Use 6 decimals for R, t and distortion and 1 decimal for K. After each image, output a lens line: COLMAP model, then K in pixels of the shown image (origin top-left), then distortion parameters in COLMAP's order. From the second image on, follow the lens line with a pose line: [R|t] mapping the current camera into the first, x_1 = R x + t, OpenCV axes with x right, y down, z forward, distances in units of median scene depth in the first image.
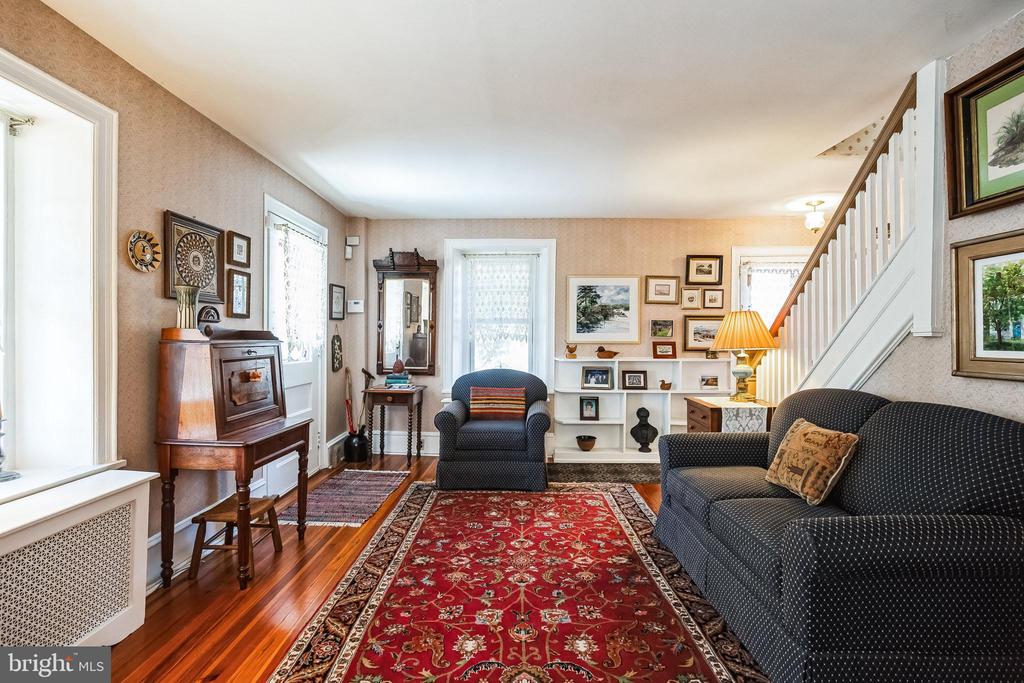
lens RADIAL K [[473.9, 0, 514.2], [0, 473.9, 339.8], [0, 0, 1]] dist [-0.003168, -0.000350]
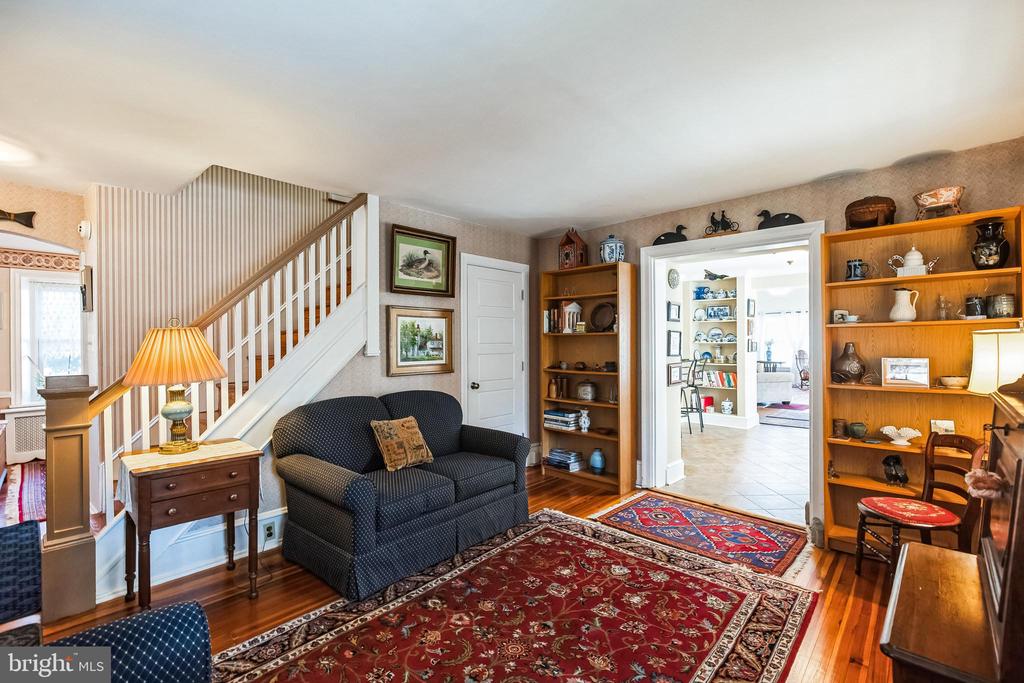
lens RADIAL K [[473.9, 0, 514.2], [0, 473.9, 339.8], [0, 0, 1]] dist [-0.003168, -0.000350]
pose [[-0.756644, -0.000415, 0.653827, -0.627443], [0.000567, 0.999999, 0.001291, -0.067786], [-0.653826, 0.001348, -0.756643, 1.992385]]
